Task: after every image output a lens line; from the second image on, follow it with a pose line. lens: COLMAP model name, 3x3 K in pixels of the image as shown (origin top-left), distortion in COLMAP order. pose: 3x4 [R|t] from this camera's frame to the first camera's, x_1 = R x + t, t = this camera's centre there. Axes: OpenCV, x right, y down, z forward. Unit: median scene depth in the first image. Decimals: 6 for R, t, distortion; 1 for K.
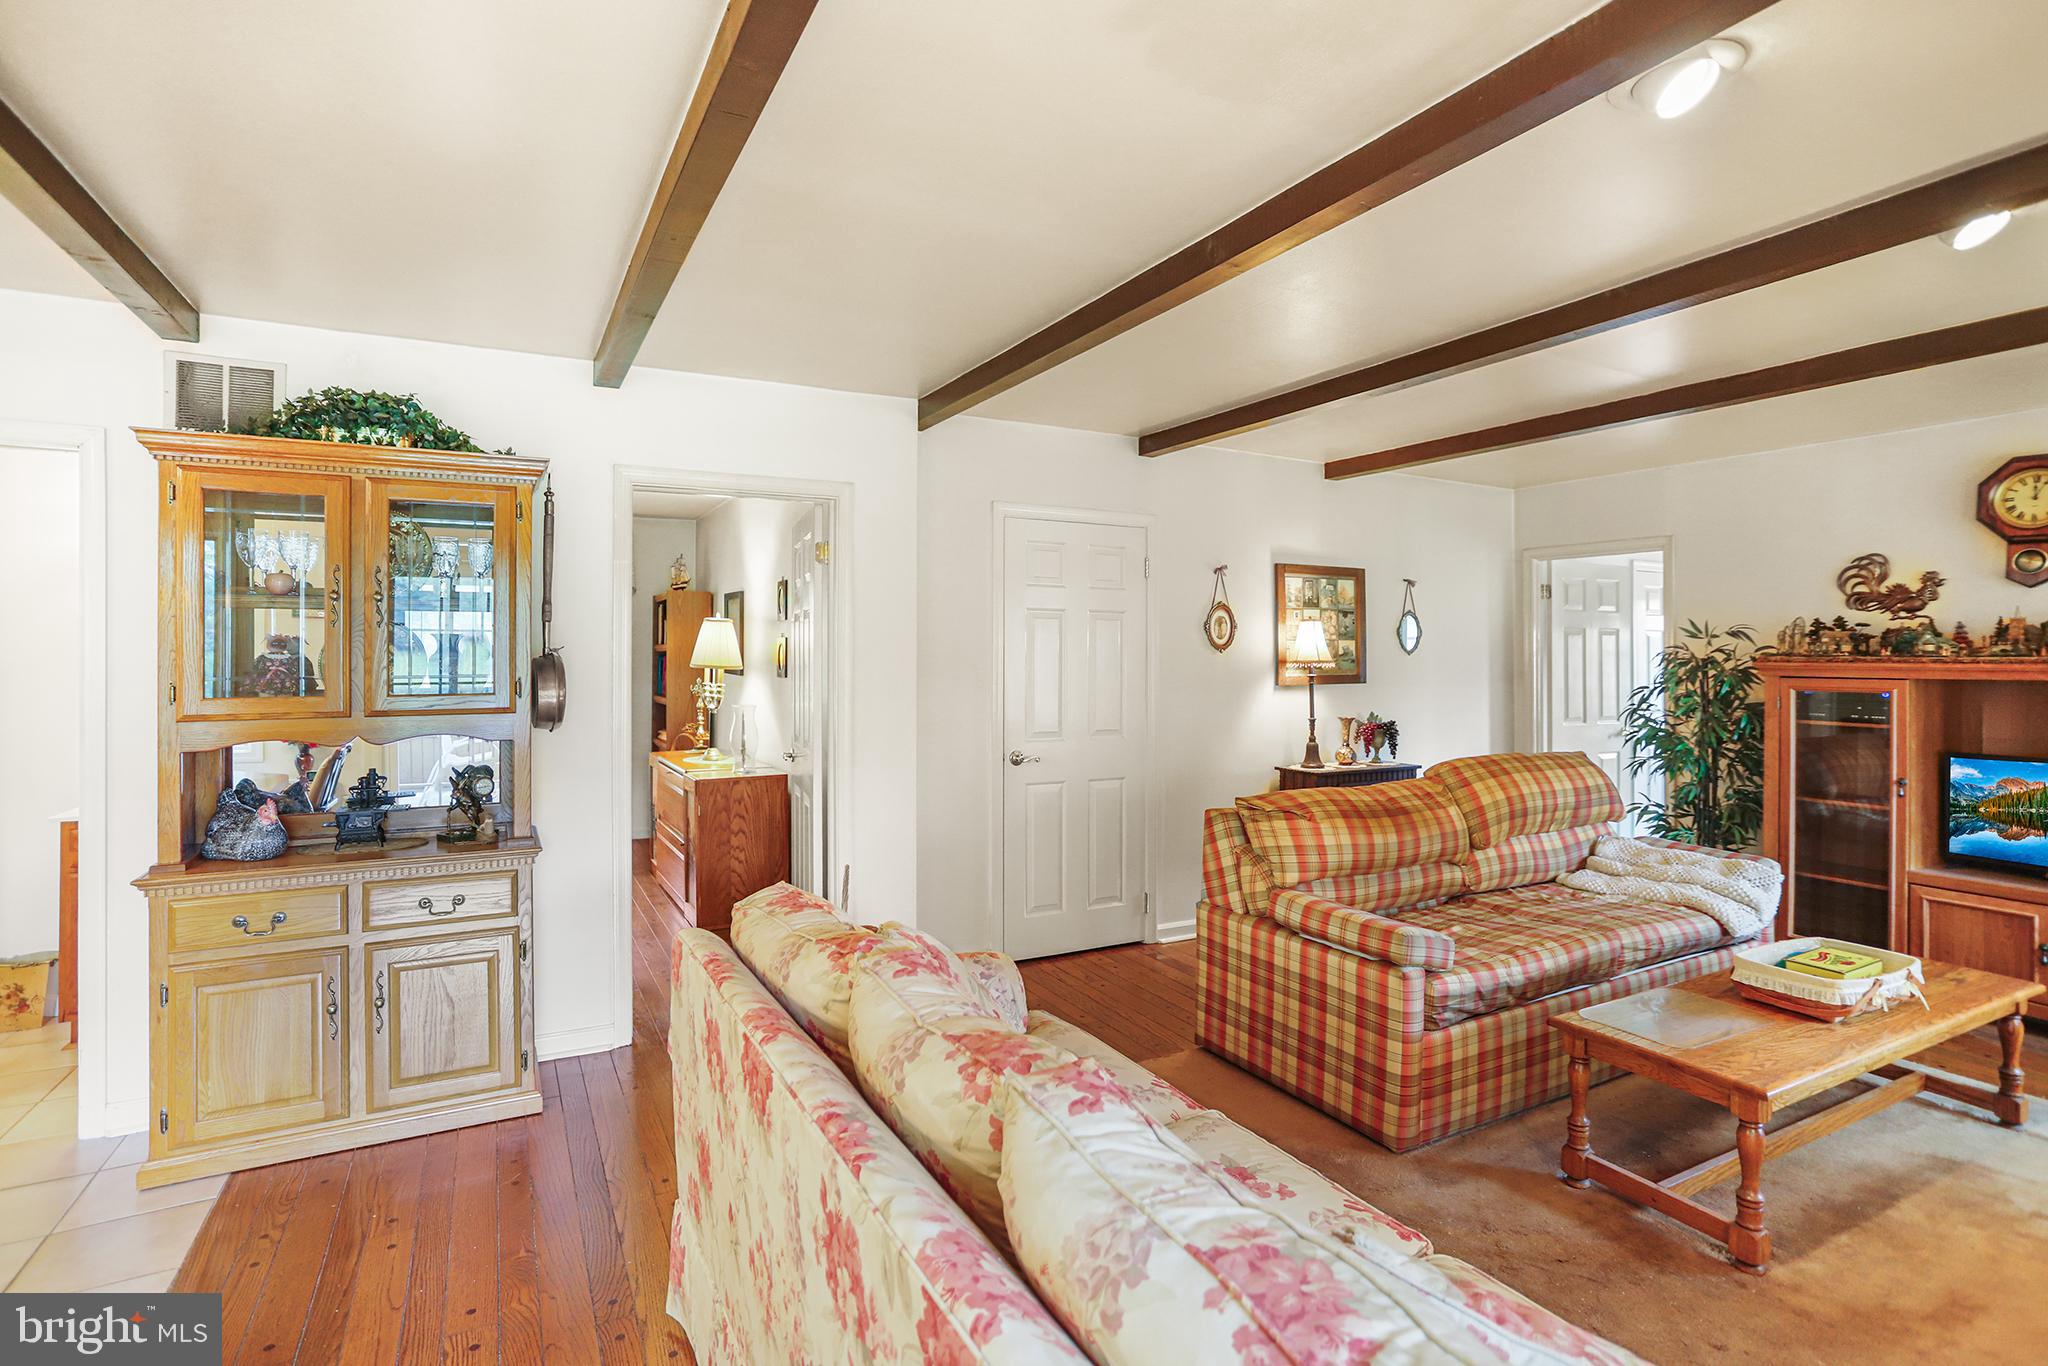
lens RADIAL K [[1020.9, 0, 1017.4], [0, 1020.9, 681.0], [0, 0, 1]] dist [-0.044810, 0.023892]
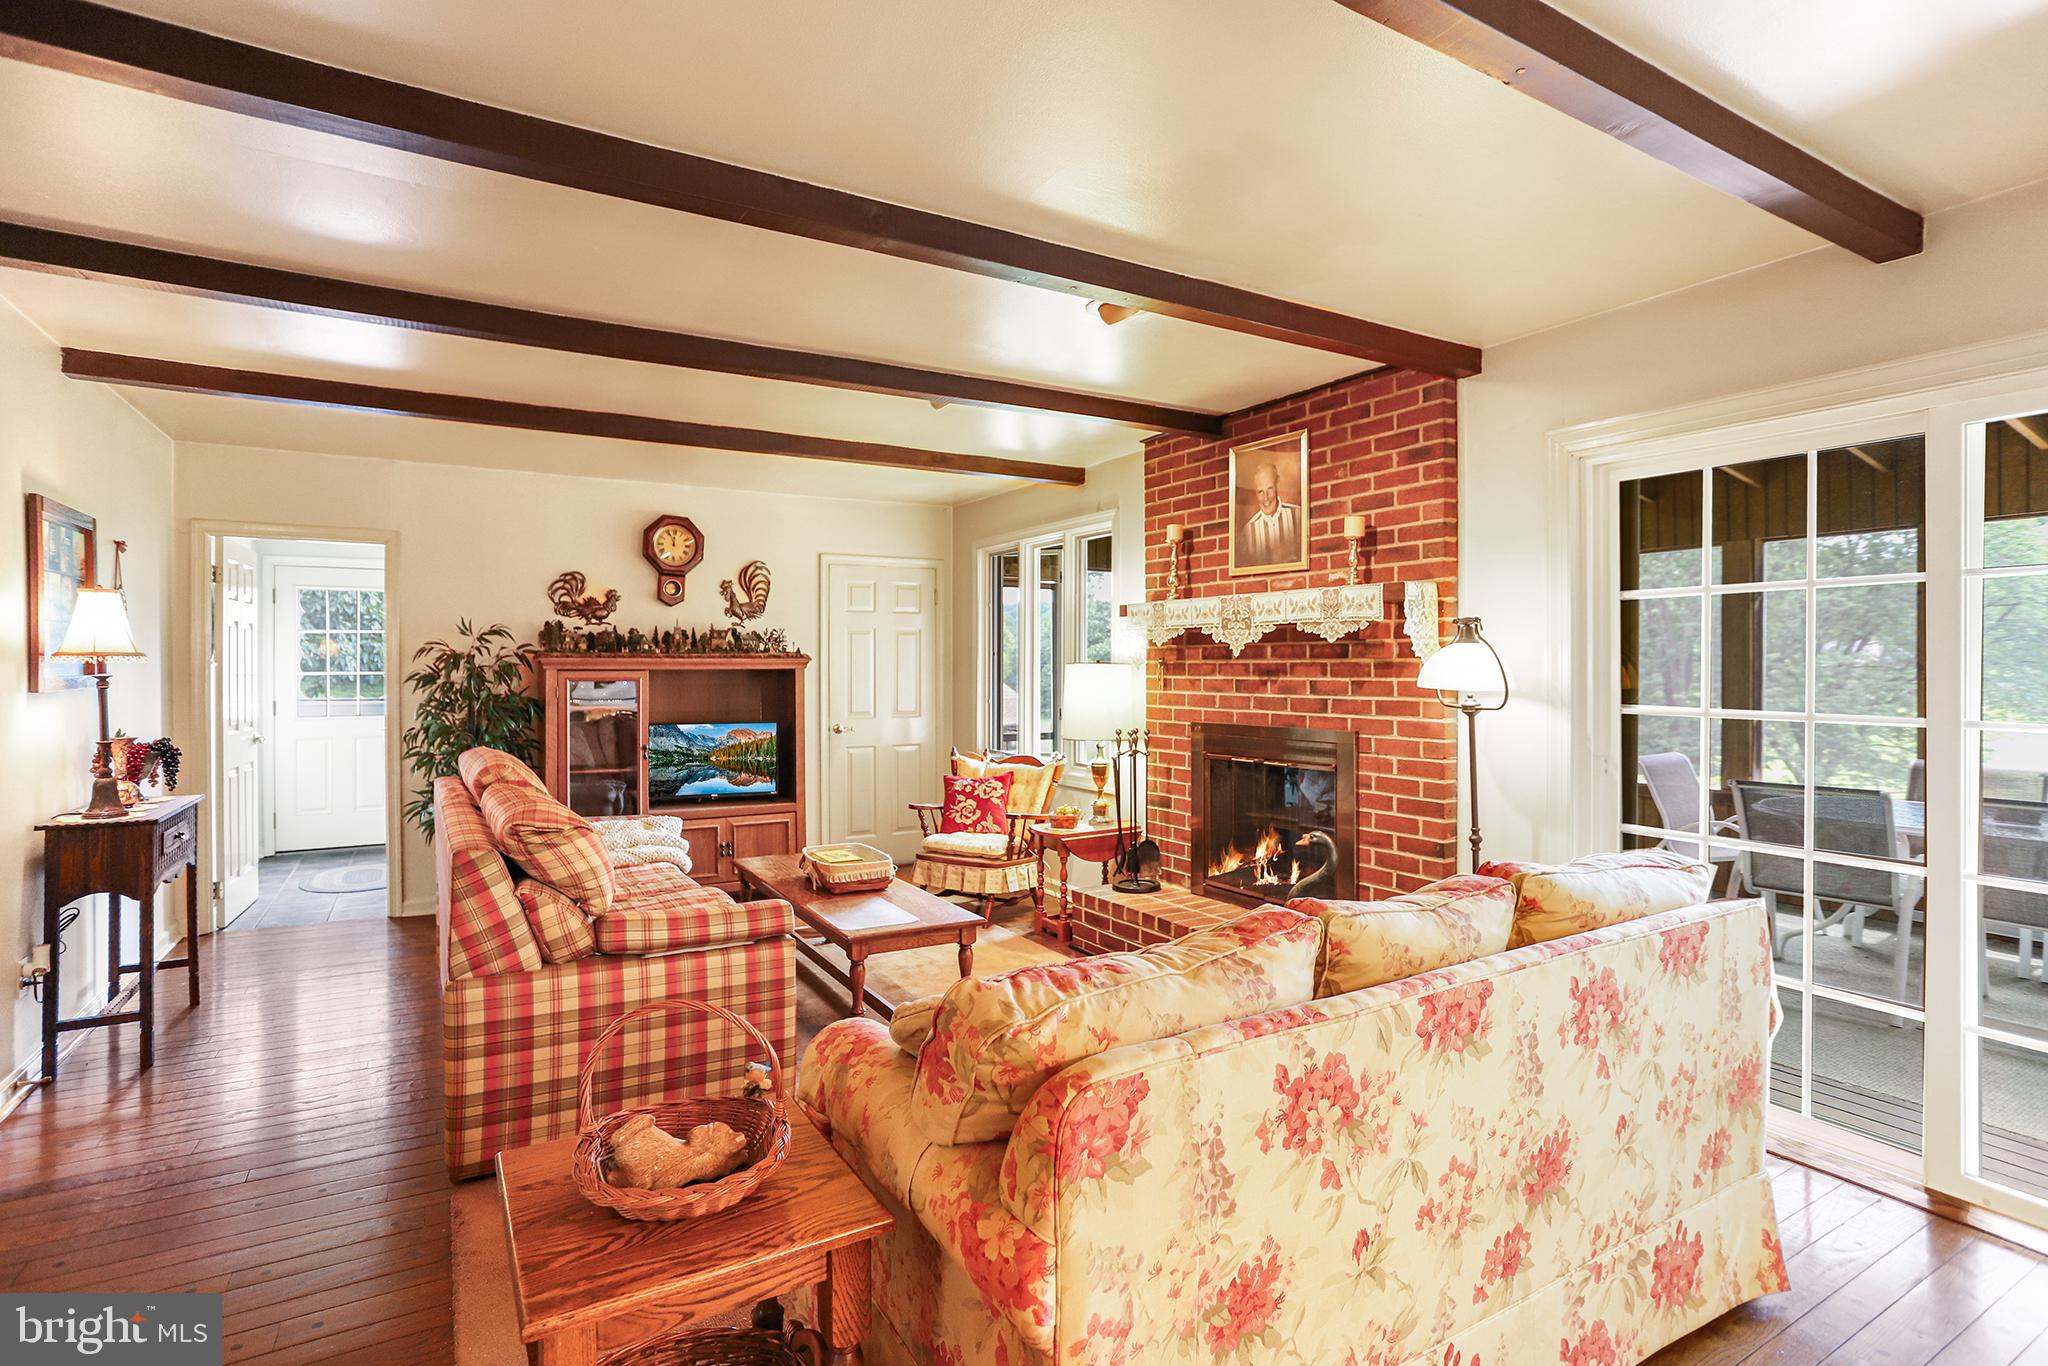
lens RADIAL K [[1020.9, 0, 1017.4], [0, 1020.9, 681.0], [0, 0, 1]] dist [-0.044810, 0.023892]
pose [[-0.043713, -0.015490, 0.998924, -0.557632], [0.025889, 0.999526, 0.016632, 0.003925], [-0.998709, 0.026589, -0.043291, 0.648219]]
